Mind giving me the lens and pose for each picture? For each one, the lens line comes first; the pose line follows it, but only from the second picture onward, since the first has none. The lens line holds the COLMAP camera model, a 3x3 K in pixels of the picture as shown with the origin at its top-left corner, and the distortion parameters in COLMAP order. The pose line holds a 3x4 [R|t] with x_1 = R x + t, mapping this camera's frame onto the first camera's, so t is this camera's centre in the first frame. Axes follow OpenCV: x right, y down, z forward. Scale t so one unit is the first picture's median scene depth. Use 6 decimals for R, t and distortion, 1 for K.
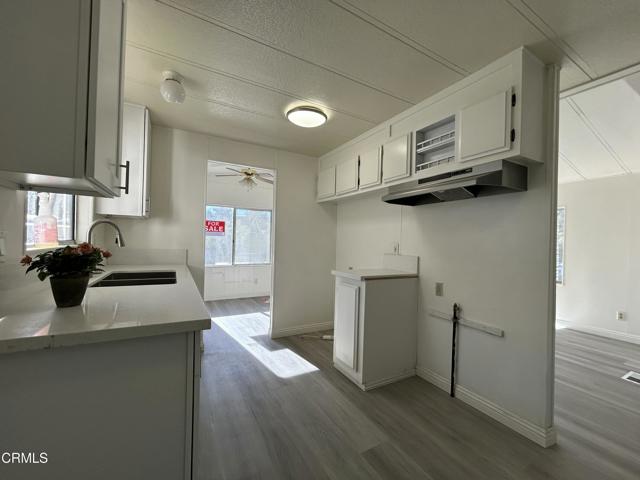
lens RADIAL K [[259.5, 0, 321.3], [0, 259.5, 241.3], [0, 0, 1]] dist [-0.003071, 0.001613]
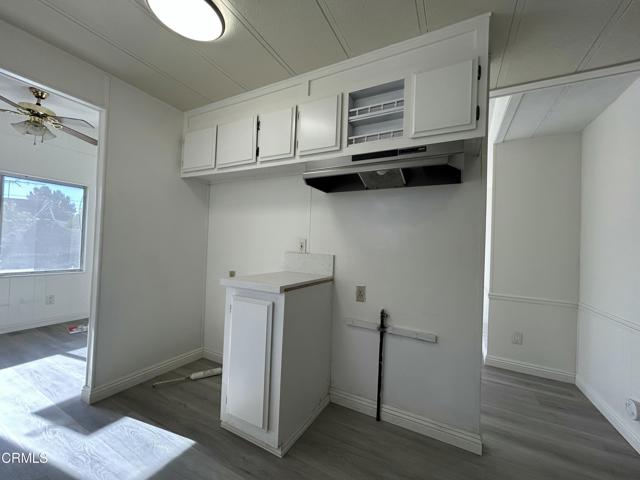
lens RADIAL K [[259.5, 0, 317.8], [0, 259.5, 239.8], [0, 0, 1]] dist [-0.003071, 0.001613]
pose [[0.846451, 0.014471, 0.532271, -0.106323], [-0.014784, 0.999884, -0.003674, 0.015684], [-0.532262, -0.004760, 0.846566, 0.353476]]
